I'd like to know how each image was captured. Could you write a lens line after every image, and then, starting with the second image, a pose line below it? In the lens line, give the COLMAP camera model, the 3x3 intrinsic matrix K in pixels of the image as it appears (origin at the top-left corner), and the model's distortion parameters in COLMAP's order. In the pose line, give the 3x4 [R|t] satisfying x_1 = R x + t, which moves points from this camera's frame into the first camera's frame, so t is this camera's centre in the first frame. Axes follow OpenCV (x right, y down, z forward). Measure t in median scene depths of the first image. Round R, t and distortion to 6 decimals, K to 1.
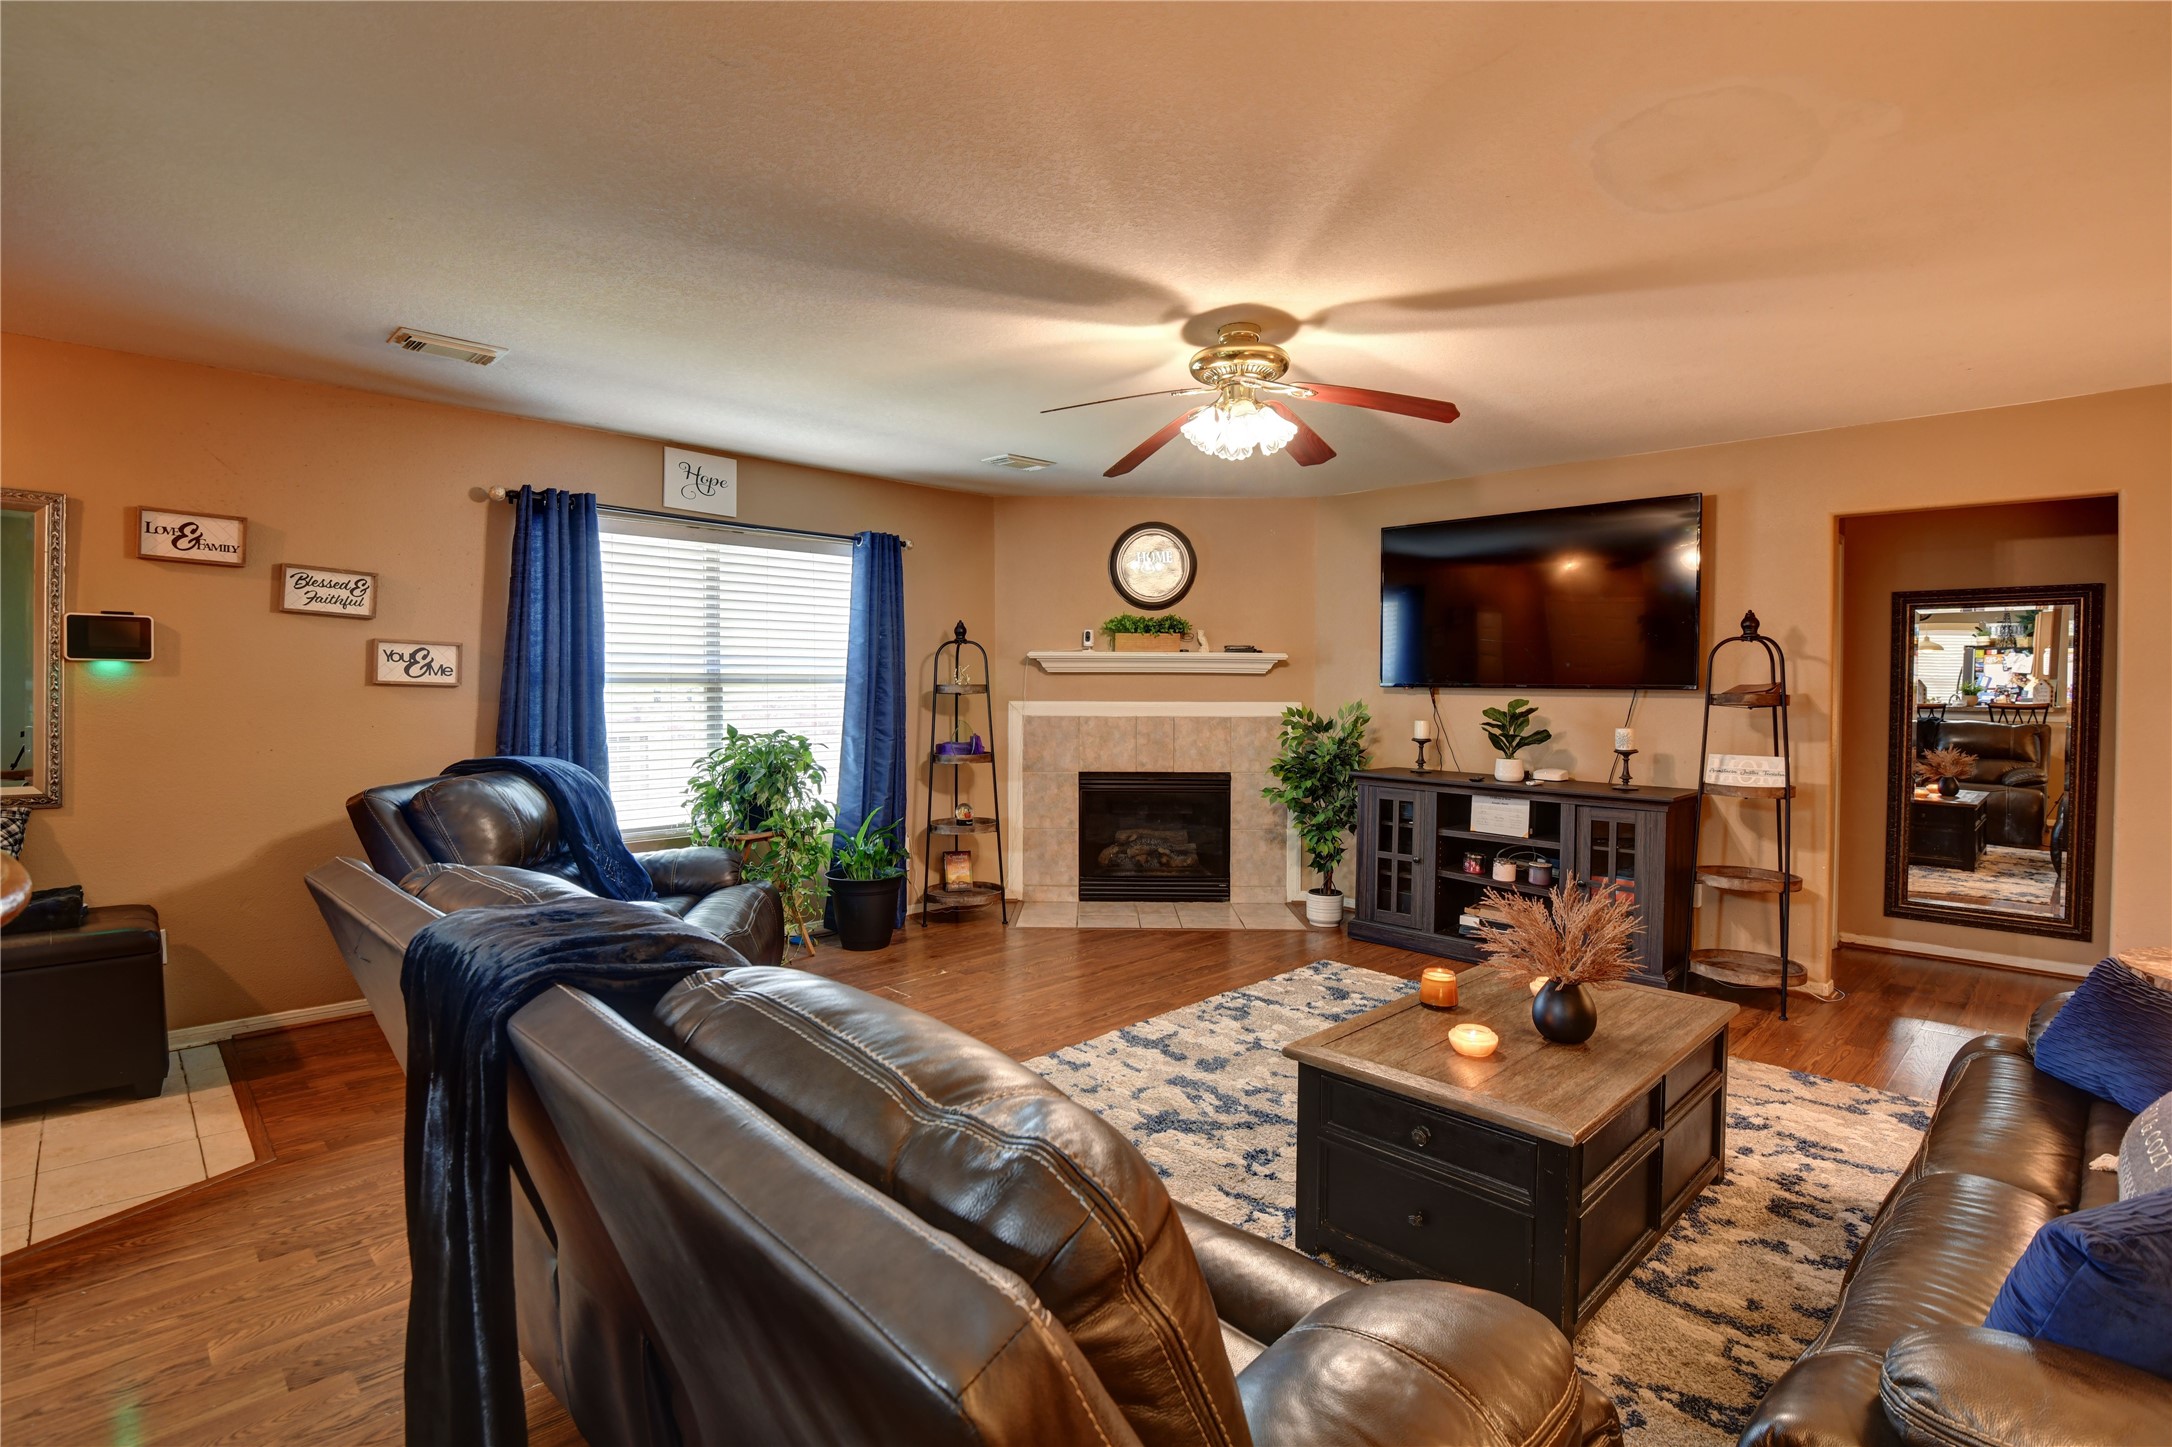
lens RADIAL K [[1025.3, 0, 1083.9], [0, 1025.3, 709.2], [0, 0, 1]] dist [-0.004312, -0.013388]
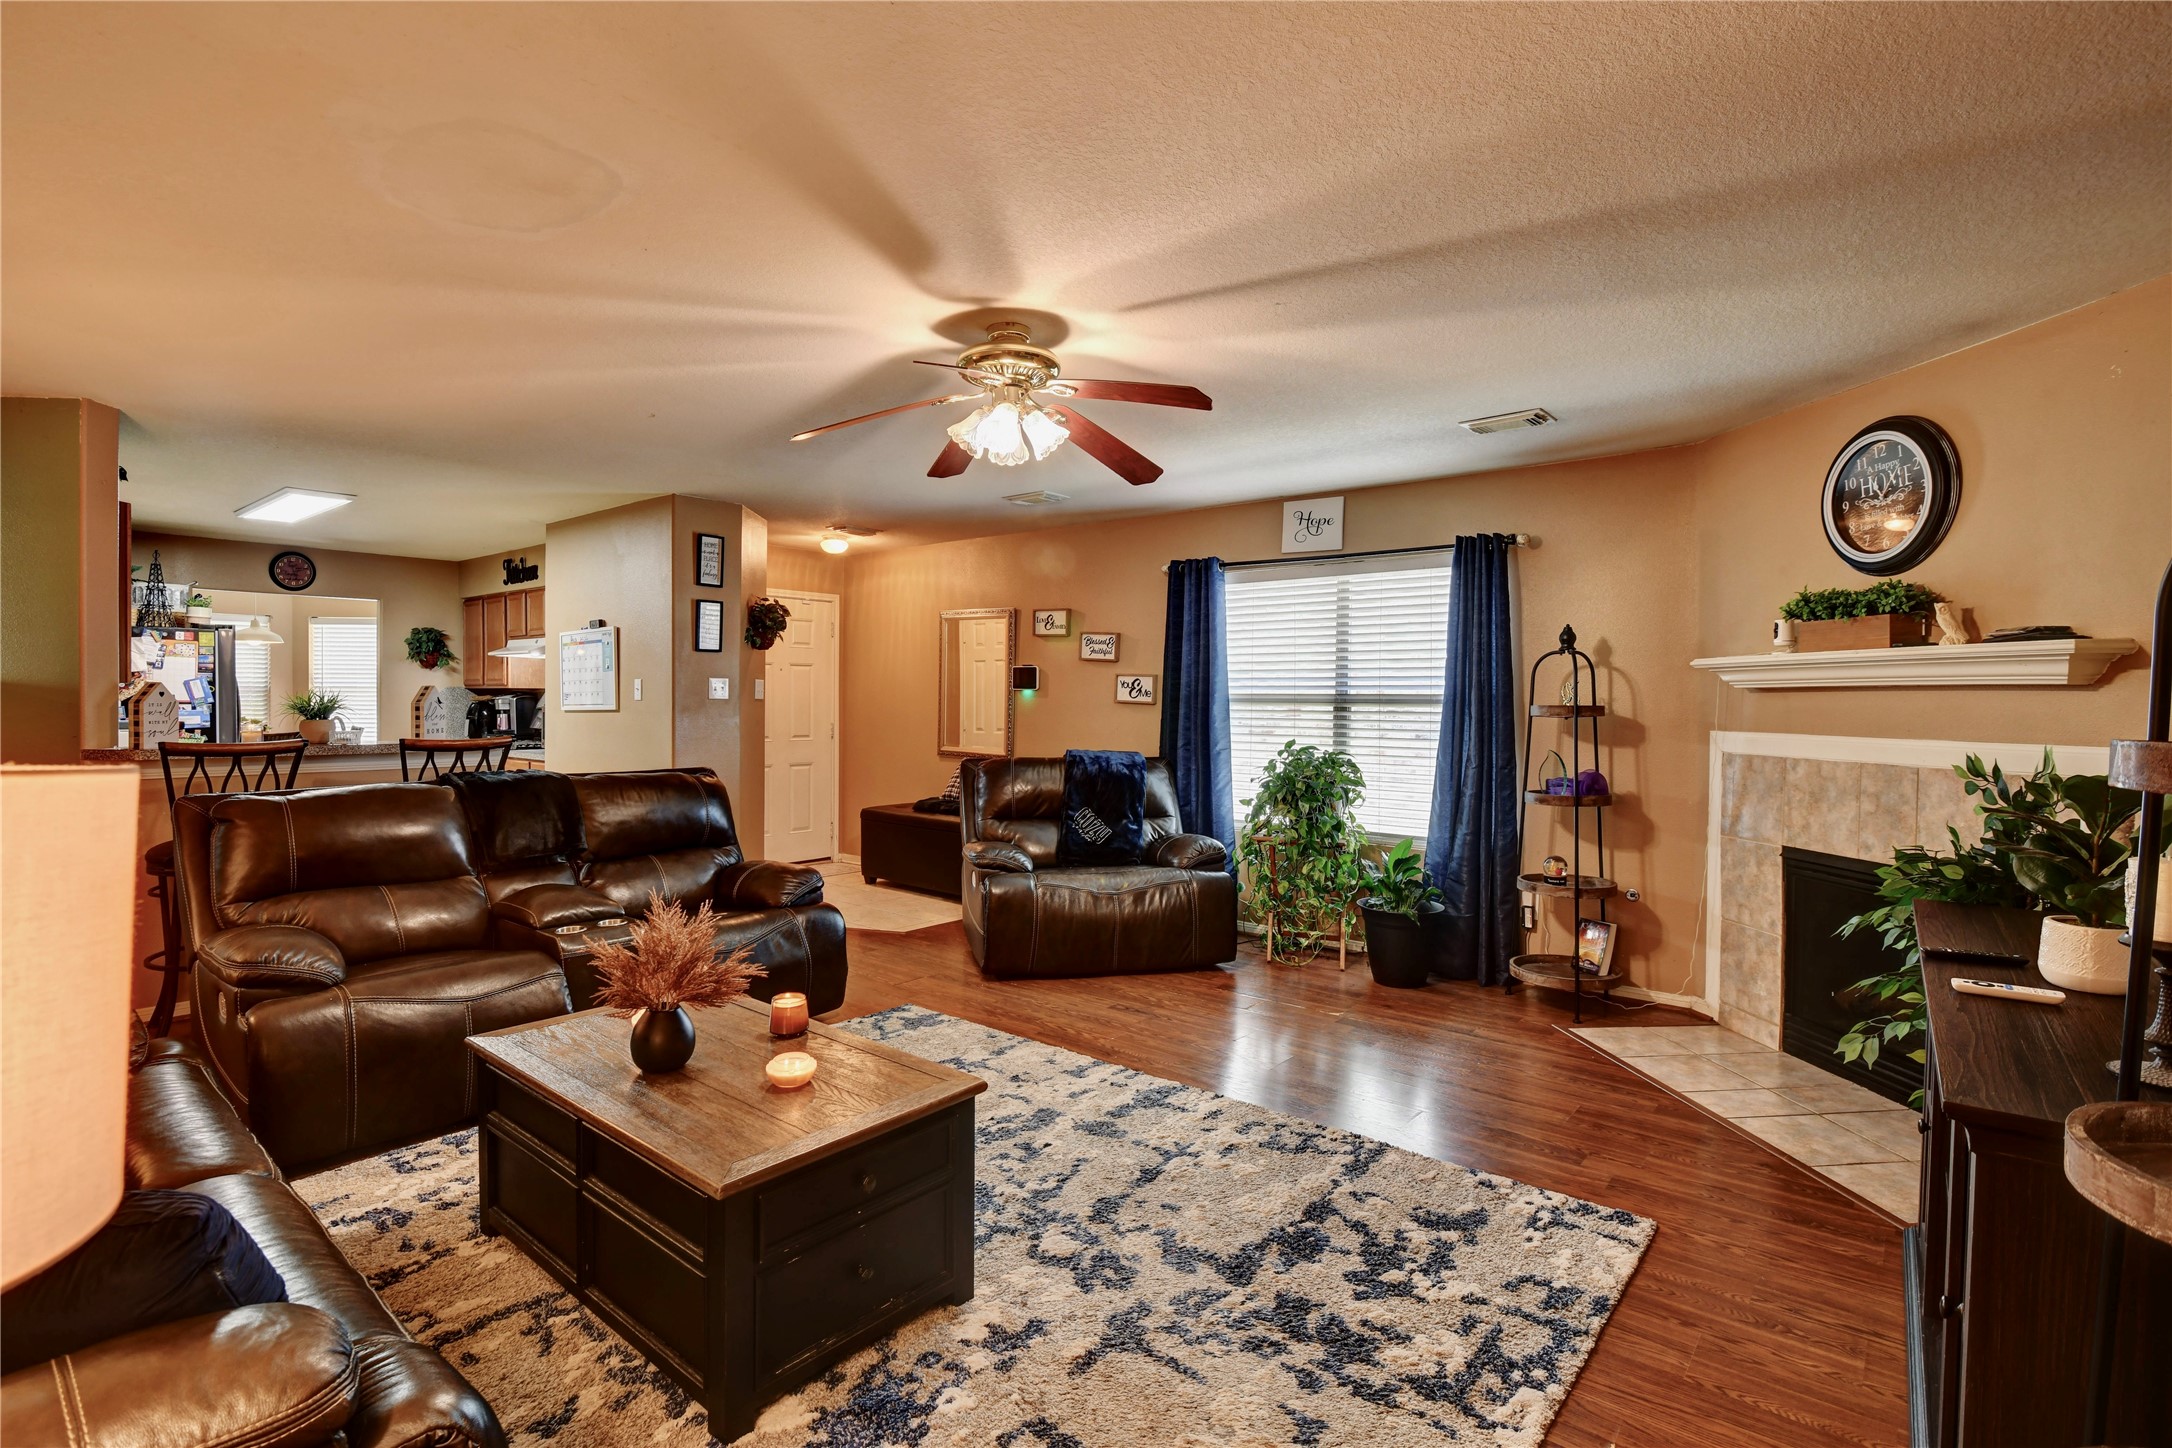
lens RADIAL K [[1025.3, 0, 1083.9], [0, 1025.3, 709.7], [0, 0, 1]] dist [-0.004312, -0.013388]
pose [[0.103457, 0.006073, -0.994615, 0.665121], [-0.032030, 0.999483, 0.002771, -0.011956], [0.994118, 0.031570, 0.103598, 0.584946]]
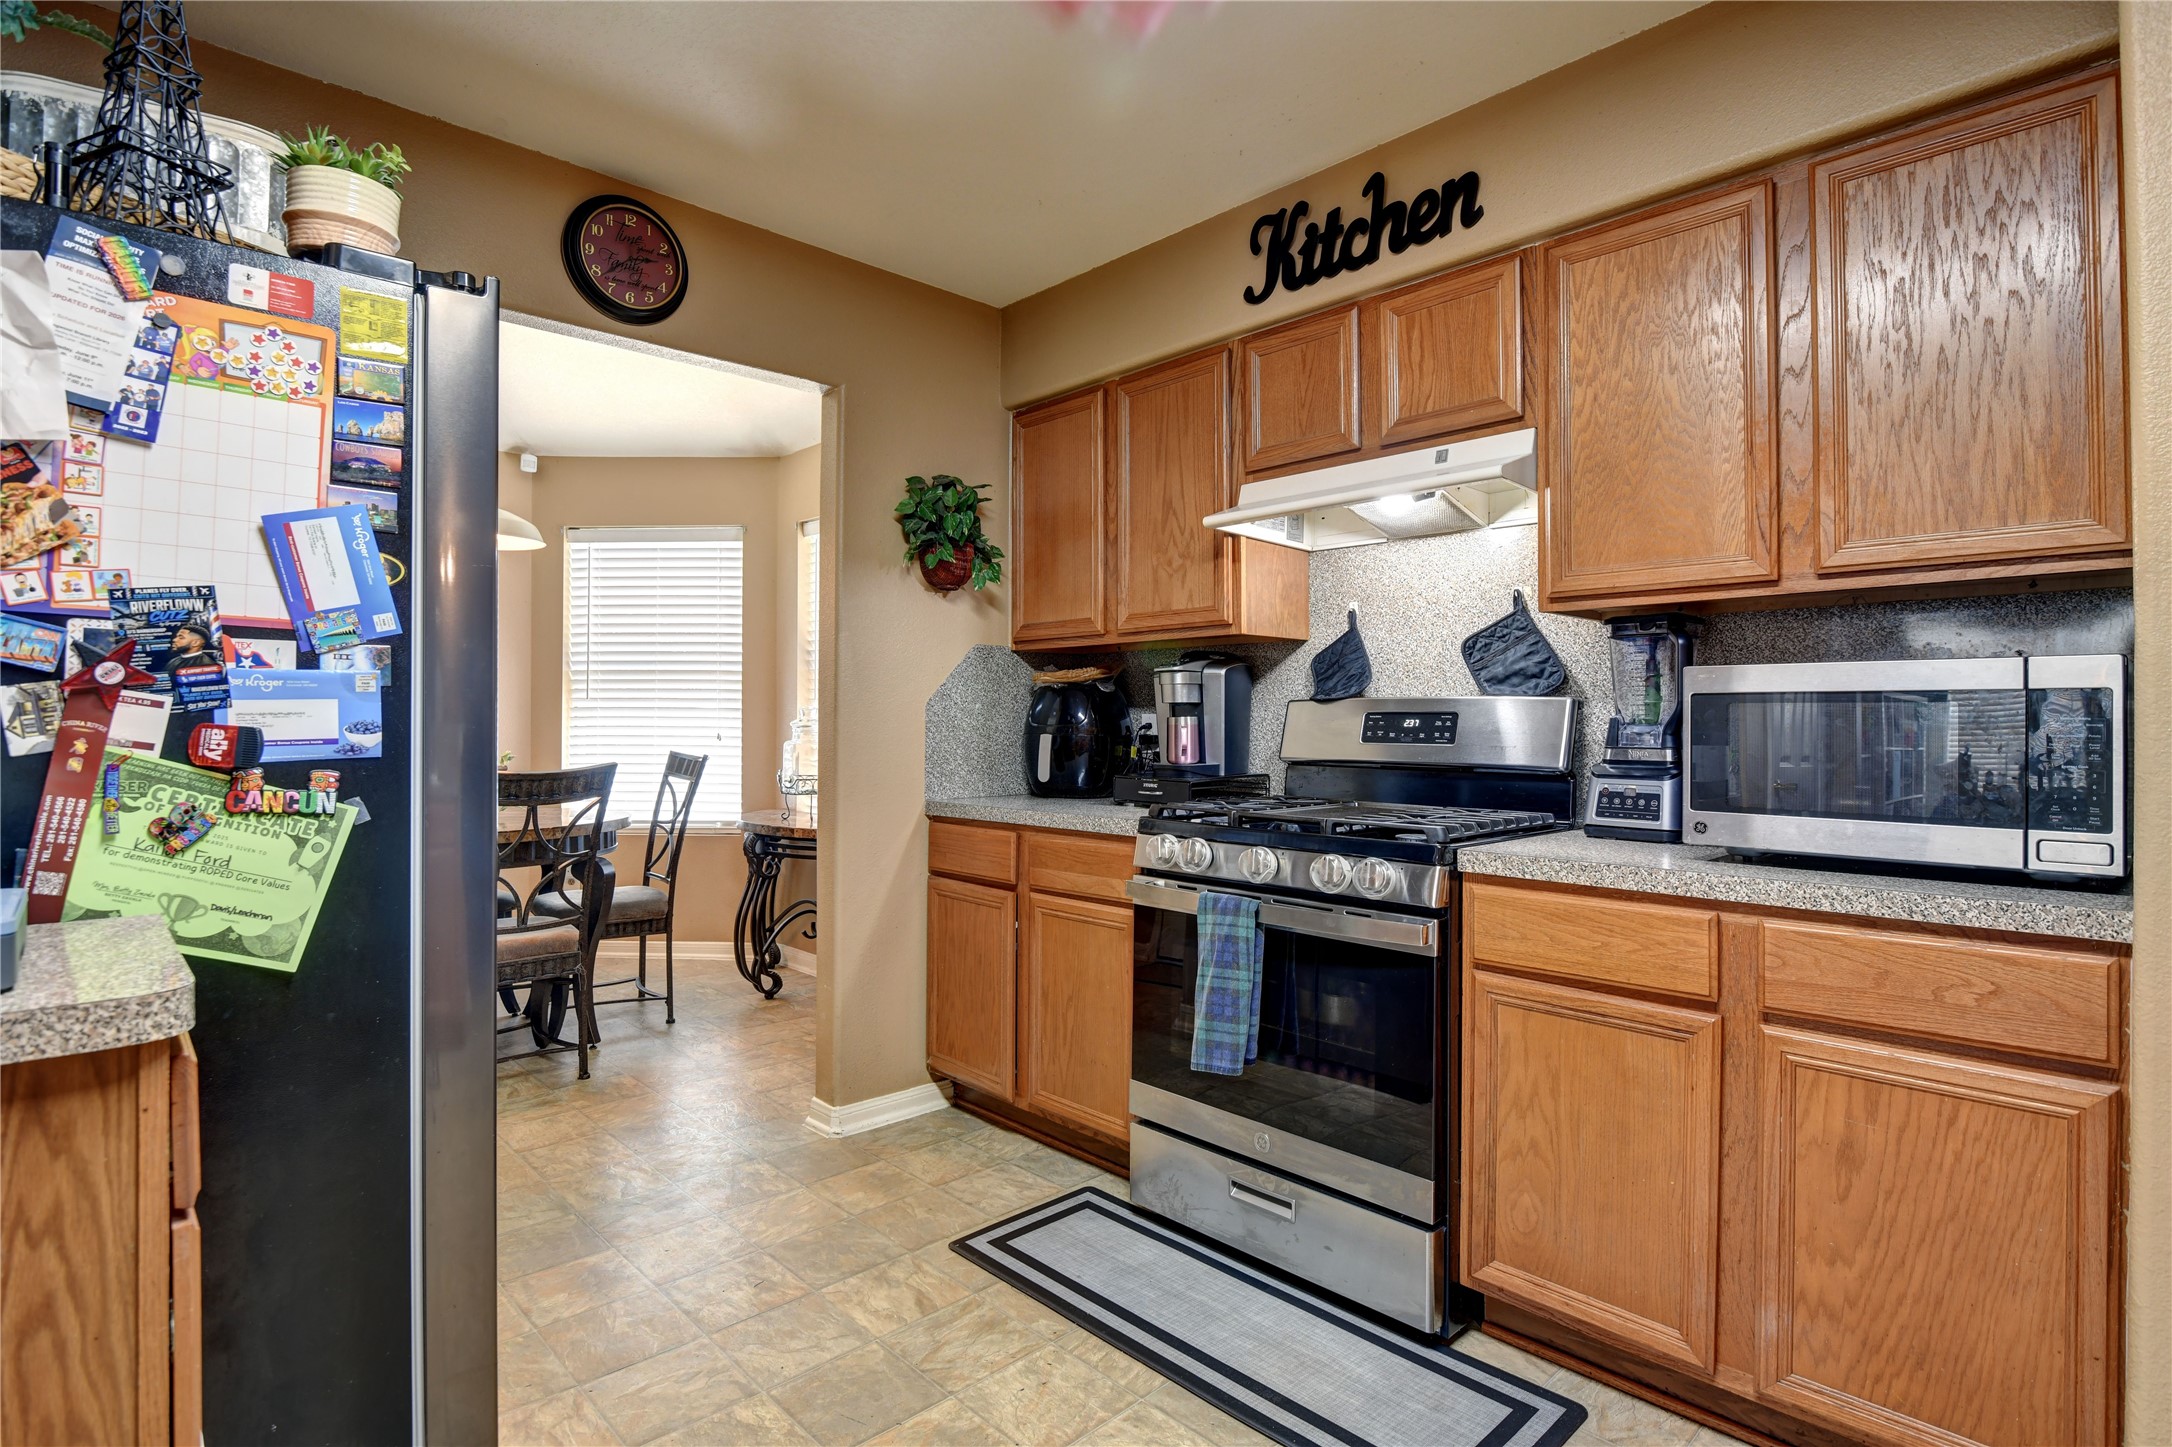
lens RADIAL K [[1079.7, 0, 1080.7], [0, 1079.7, 709.7], [0, 0, 1]] dist [-0.001785, -0.011609]
pose [[-0.024079, -0.018402, -0.999541, -0.420986], [-0.029542, 0.999407, -0.017687, 0.035179], [0.999273, 0.029103, -0.024609, -0.172415]]
